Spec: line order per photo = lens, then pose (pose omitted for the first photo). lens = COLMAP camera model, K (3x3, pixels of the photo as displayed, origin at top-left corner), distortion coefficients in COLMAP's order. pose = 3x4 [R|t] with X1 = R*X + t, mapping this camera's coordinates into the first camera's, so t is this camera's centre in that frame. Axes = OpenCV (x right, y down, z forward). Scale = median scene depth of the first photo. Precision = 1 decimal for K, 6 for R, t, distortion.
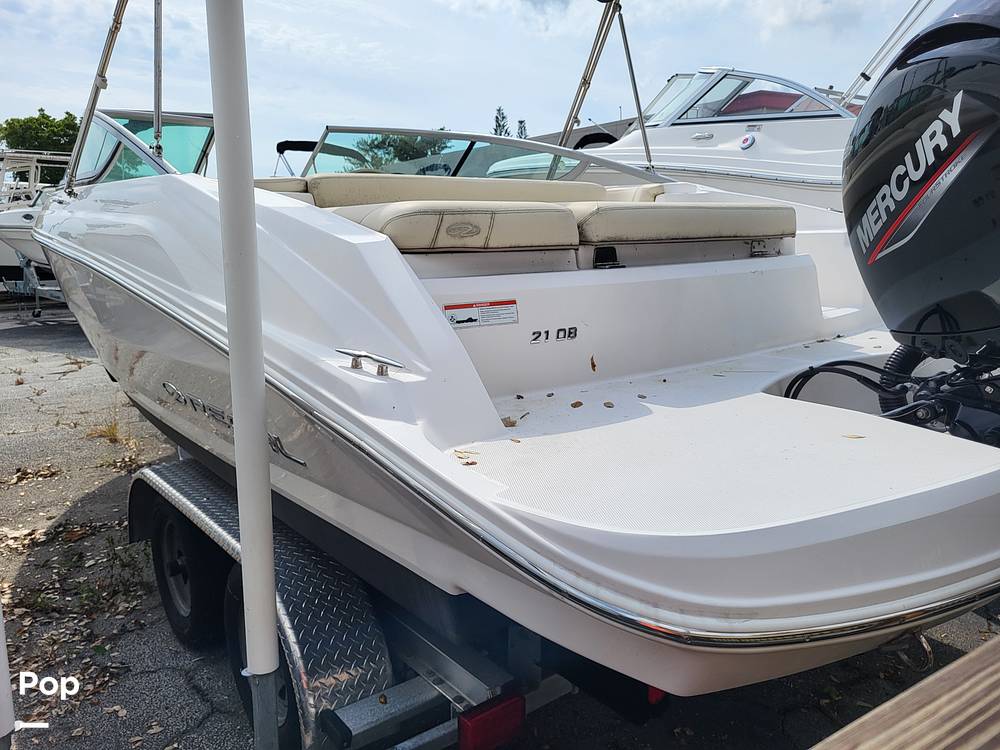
lens RADIAL K [[792.6, 0, 512.5], [0, 792.6, 379.1], [0, 0, 1]] dist [0.027091, -0.014035]
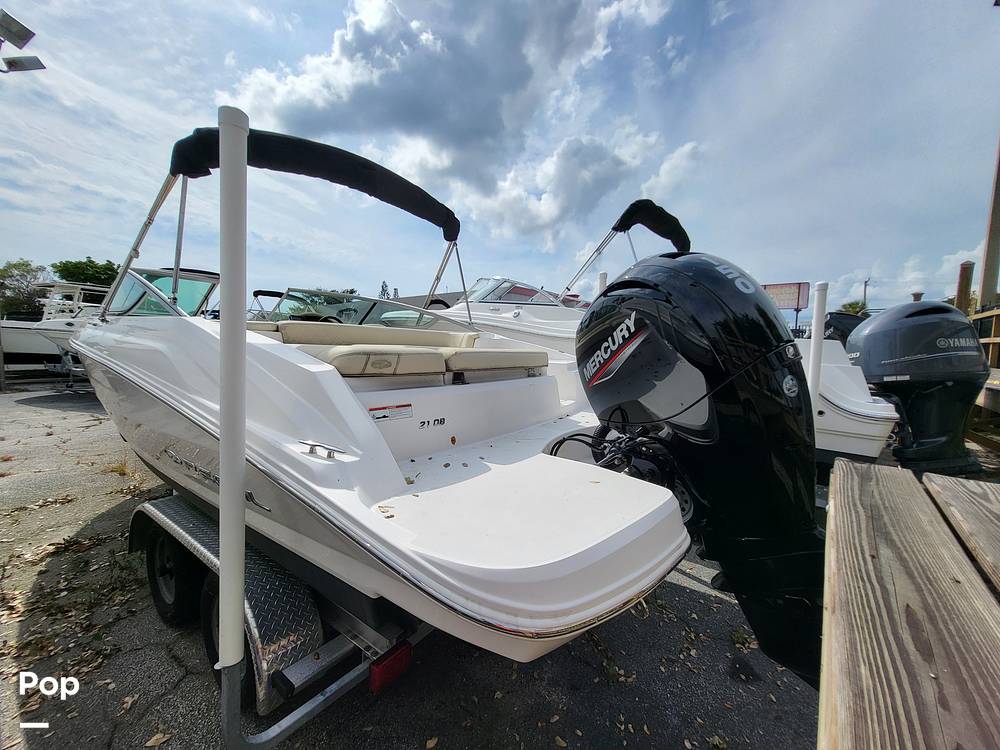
lens RADIAL K [[398.4, 0, 506.0], [0, 398.4, 375.3], [0, 0, 1]] dist [0.000489, -0.000239]
pose [[0.957210, 0.026112, 0.288212, -0.046882], [0.004793, 0.994354, -0.106006, -0.063522], [-0.289353, 0.102851, 0.951681, 0.089047]]
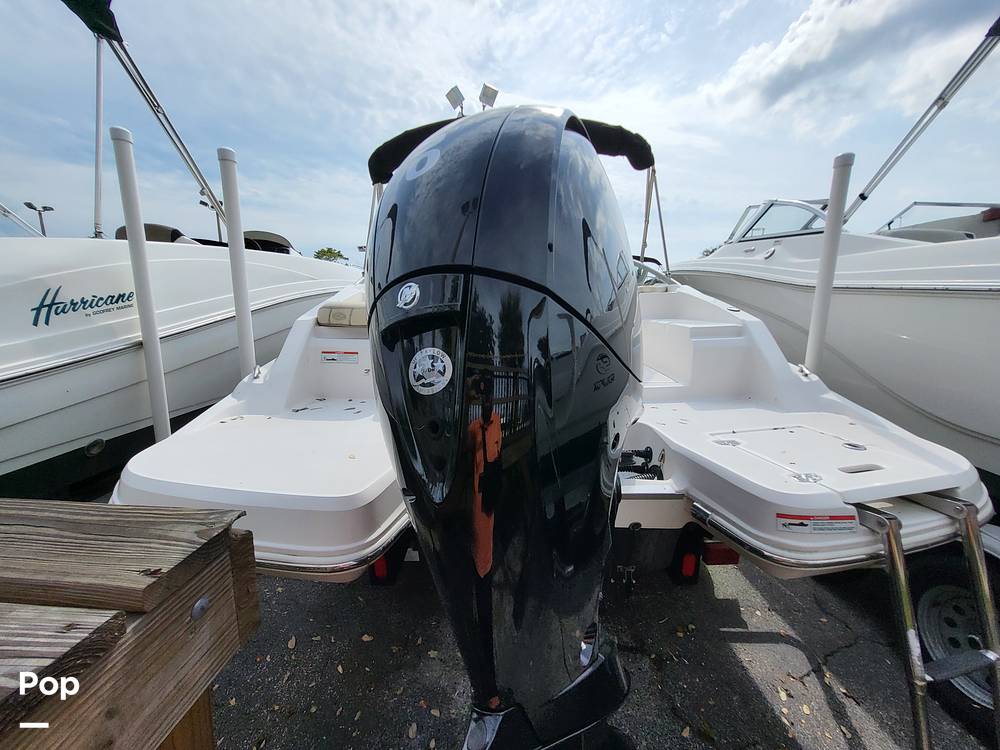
lens RADIAL K [[419.5, 0, 500.0], [0, 419.5, 375.0], [0, 0, 1]] dist [0.009804, 0.000065]
pose [[0.753255, 0.140451, -0.642557, 0.891550], [-0.133188, 0.989267, 0.060101, -0.142324], [0.644102, 0.040310, 0.763877, 0.391937]]
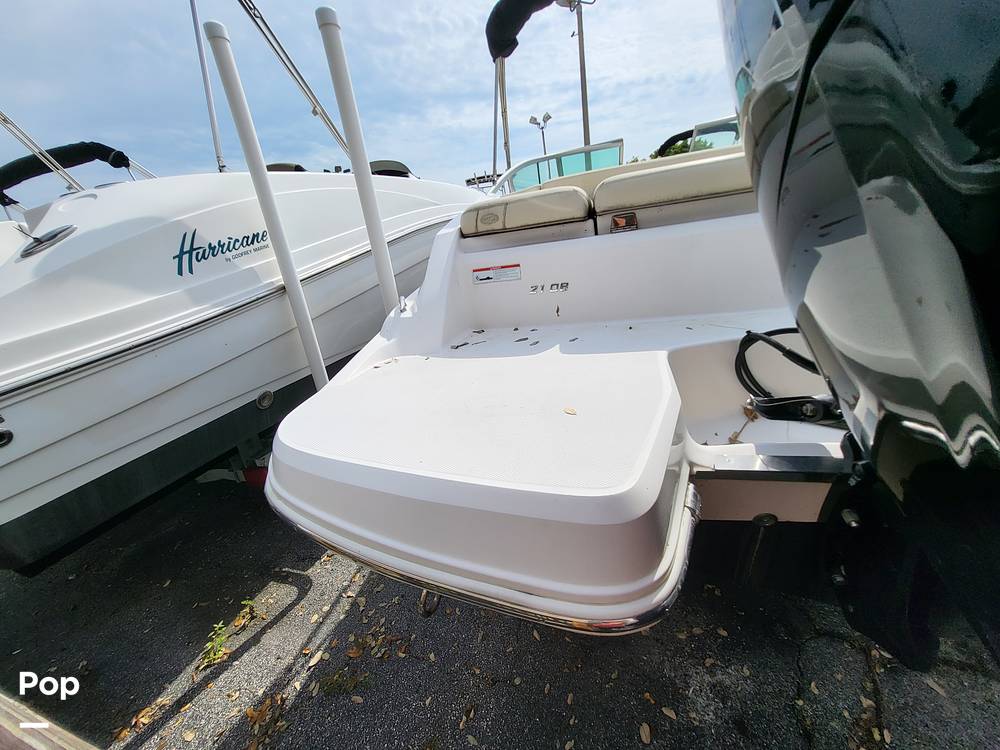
lens RADIAL K [[398.4, 0, 506.0], [0, 398.4, 375.3], [0, 0, 1]] dist [0.000489, -0.000239]
pose [[0.589566, 0.209039, -0.780201, 0.574913], [-0.018115, 0.969110, 0.245964, -0.074477], [0.807517, -0.130878, 0.575141, 0.479673]]
